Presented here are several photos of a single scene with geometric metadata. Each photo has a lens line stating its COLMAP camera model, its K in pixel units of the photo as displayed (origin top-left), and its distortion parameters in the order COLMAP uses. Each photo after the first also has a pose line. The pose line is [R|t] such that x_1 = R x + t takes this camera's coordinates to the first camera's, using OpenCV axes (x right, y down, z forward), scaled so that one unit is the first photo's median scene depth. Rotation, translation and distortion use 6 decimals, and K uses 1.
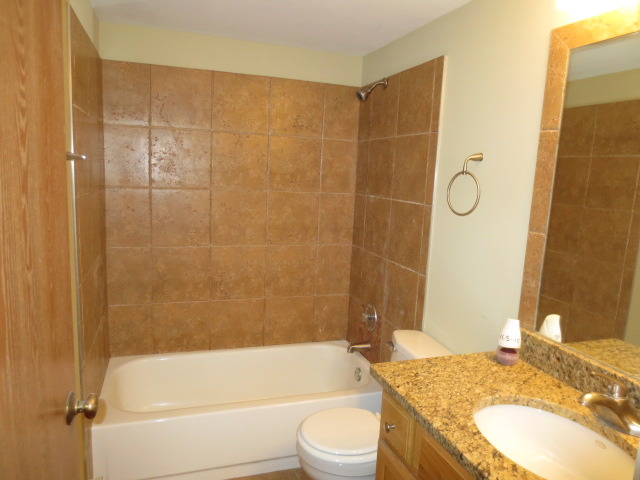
lens RADIAL K [[460.9, 0, 319.1], [0, 460.9, 240.9], [0, 0, 1]] dist [0.006088, 0.003222]
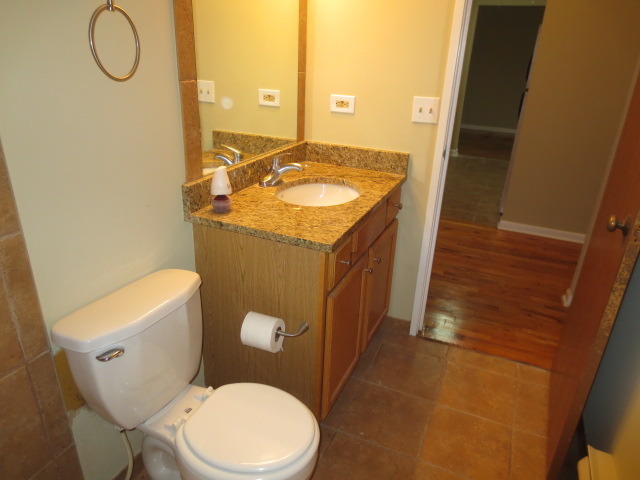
lens RADIAL K [[460.9, 0, 319.5], [0, 460.9, 240.1], [0, 0, 1]] dist [0.006088, 0.003222]
pose [[-0.723750, -0.343076, 0.598736, -0.471017], [0.031132, 0.850538, 0.524991, -0.258563], [-0.689360, 0.398602, -0.604896, 1.695980]]
